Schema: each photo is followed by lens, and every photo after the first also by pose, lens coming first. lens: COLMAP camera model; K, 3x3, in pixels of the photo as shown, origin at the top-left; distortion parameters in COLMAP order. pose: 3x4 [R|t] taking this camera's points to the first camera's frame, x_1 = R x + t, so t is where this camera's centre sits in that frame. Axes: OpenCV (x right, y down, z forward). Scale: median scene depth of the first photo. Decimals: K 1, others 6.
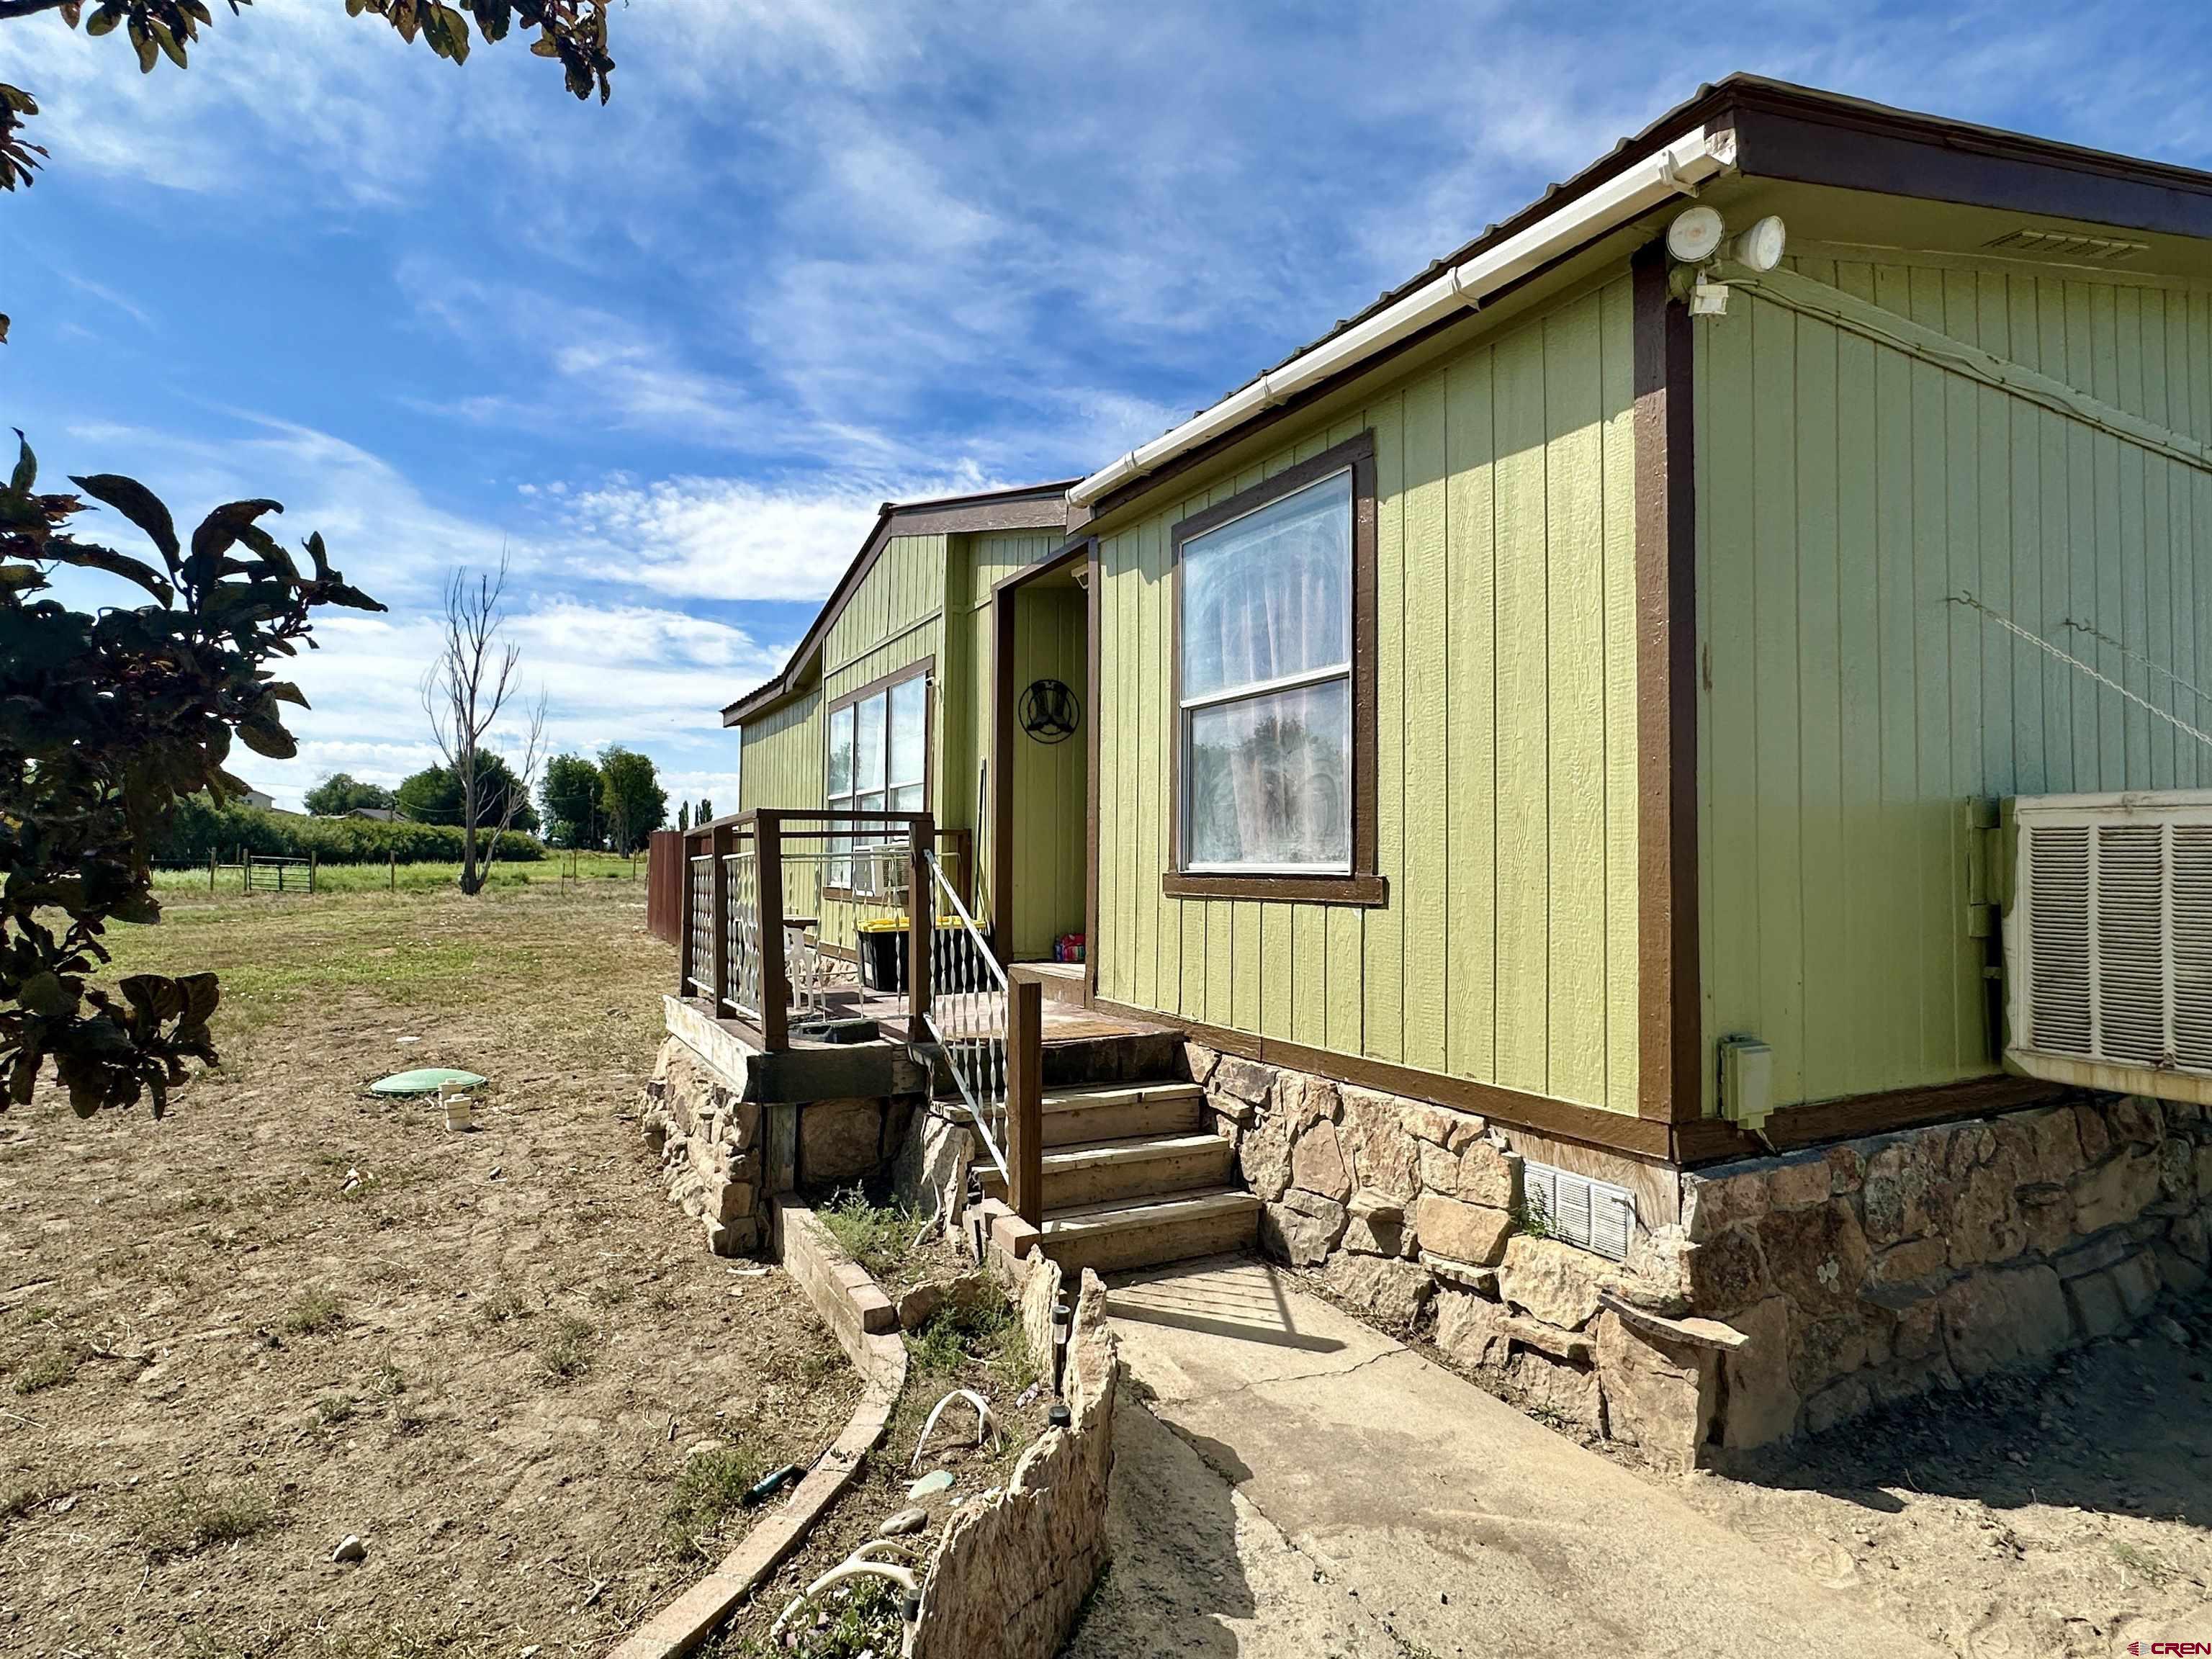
lens RADIAL K [[1154.0, 0, 1105.2], [0, 1154.0, 824.9], [0, 0, 1]] dist [-0.007393, 0.000218]
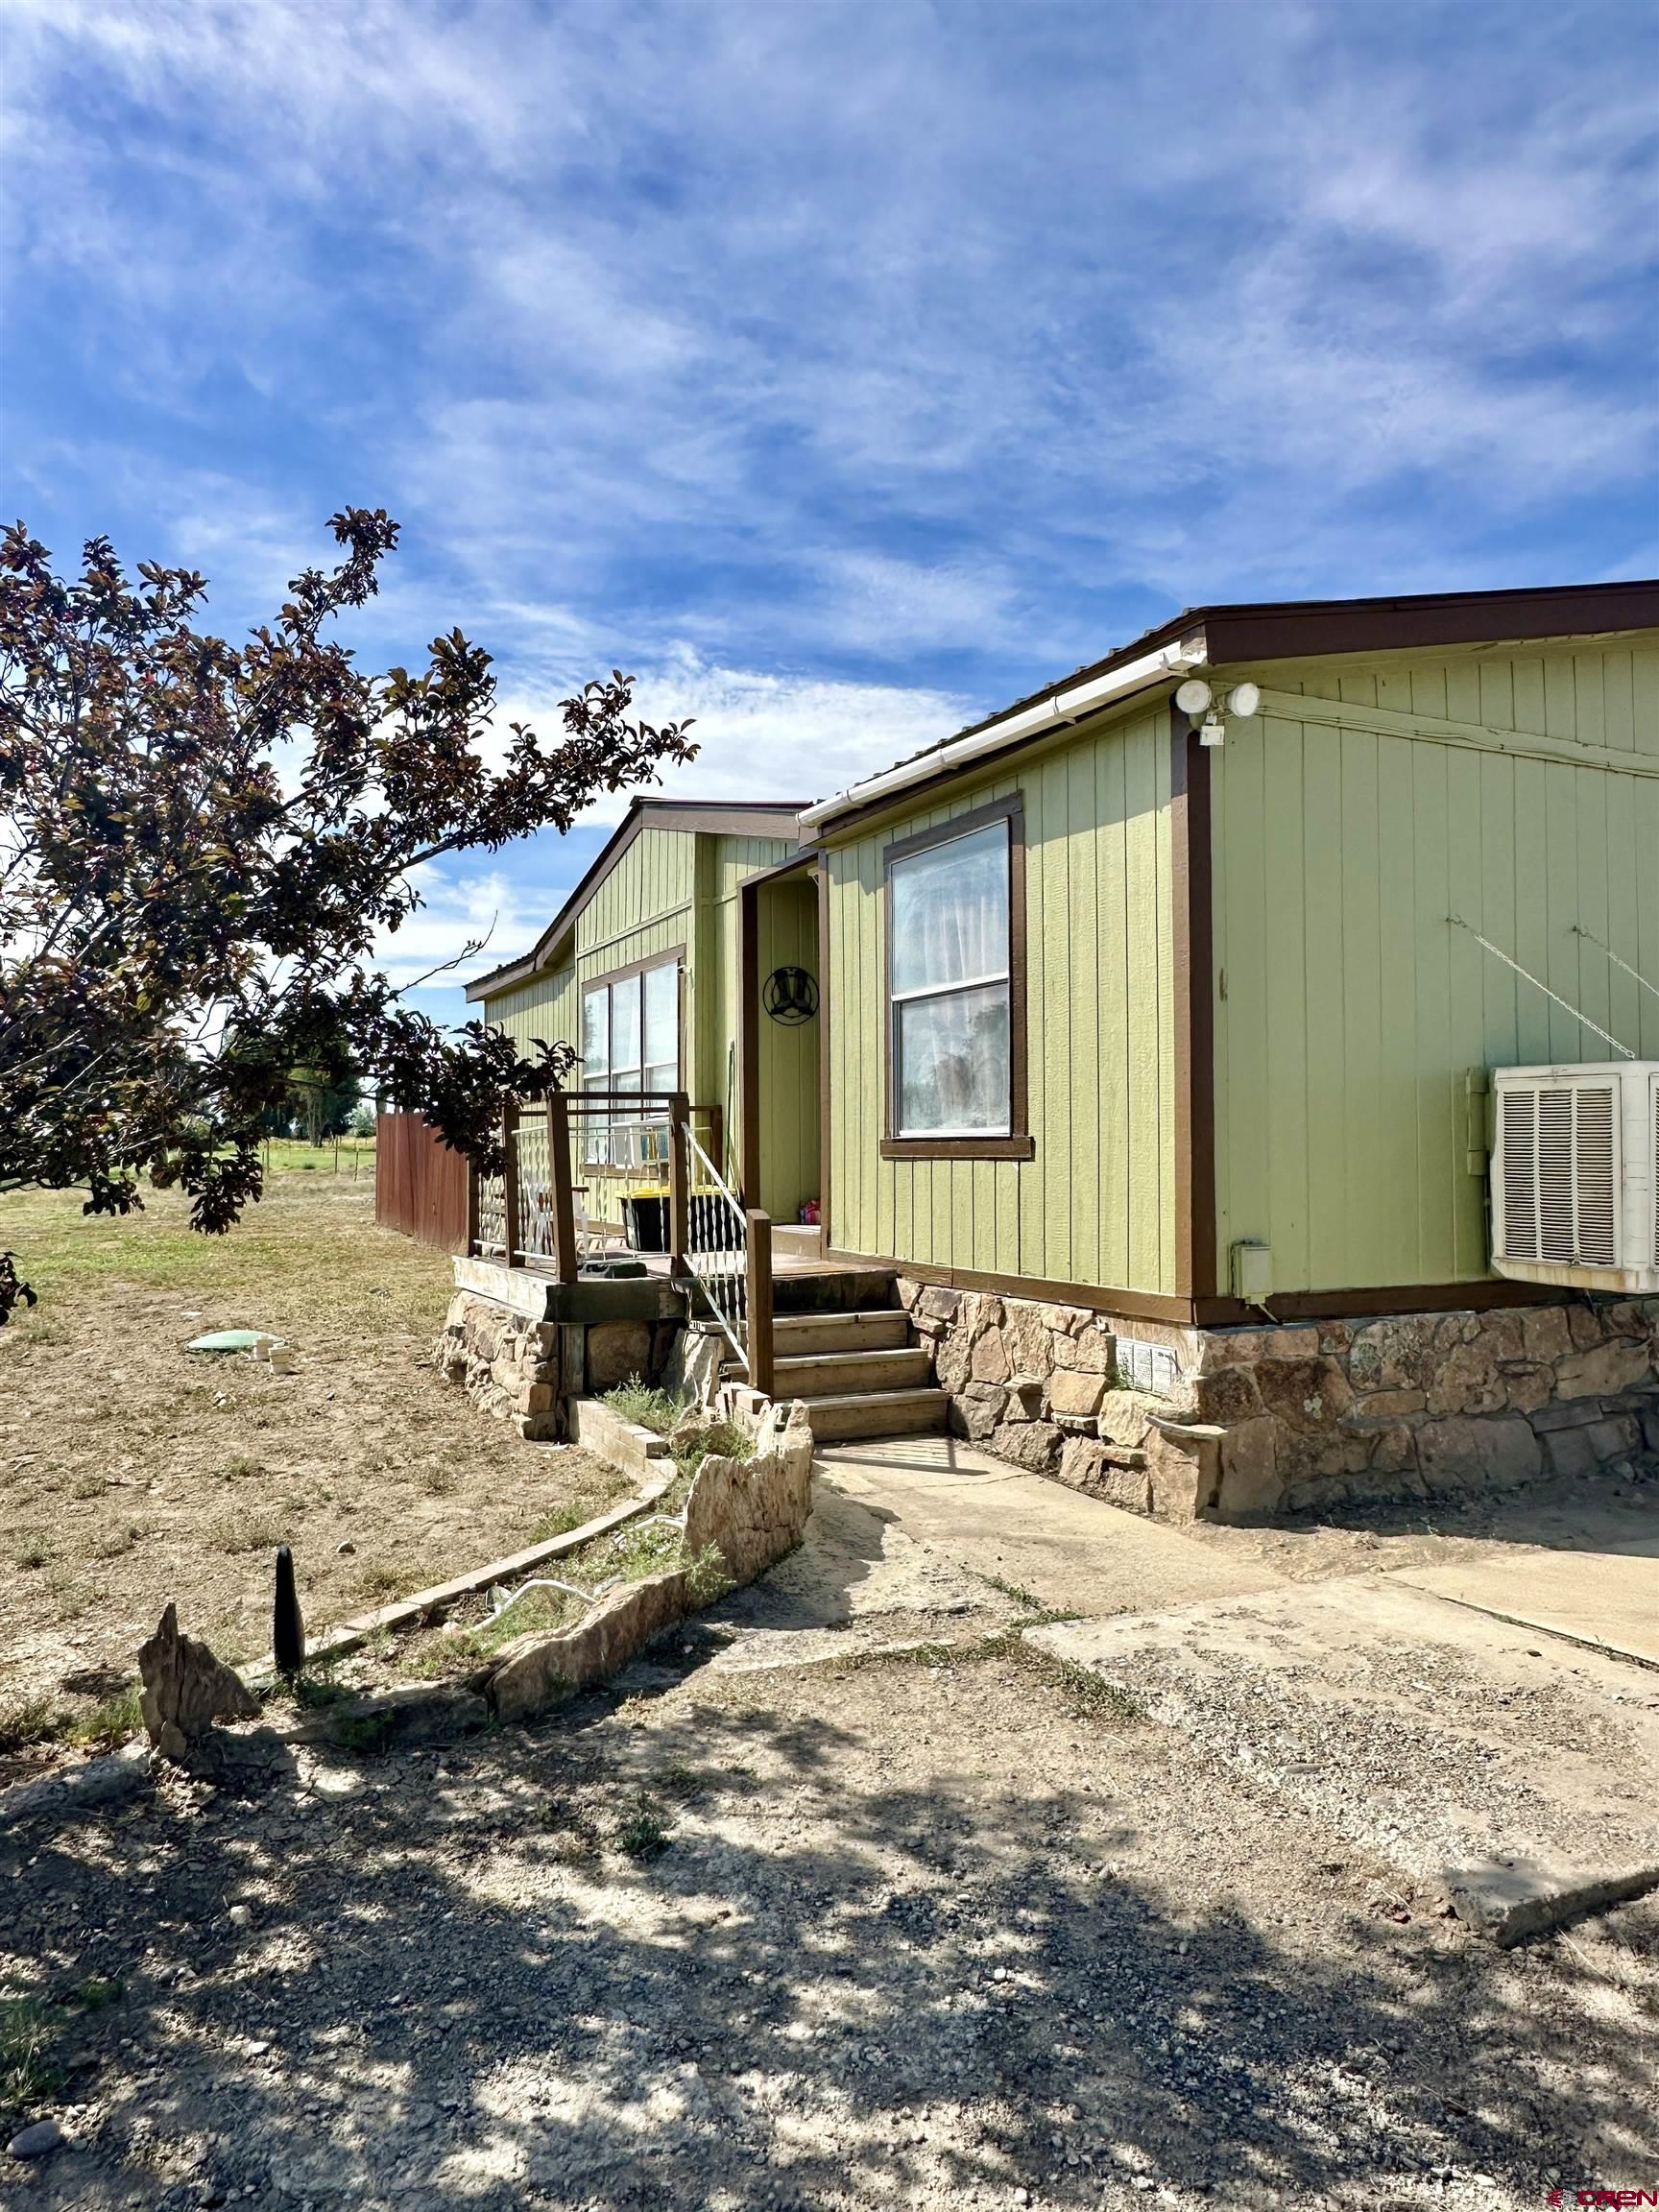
lens RADIAL K [[1438.5, 0, 822.0], [0, 1438.5, 1109.3], [0, 0, 1]] dist [0.003275, 0.000612]
pose [[0.998549, -0.014820, -0.051764, 0.090993], [0.015202, 0.999860, 0.006993, -0.001342], [0.051653, -0.007770, 0.998635, -0.654653]]
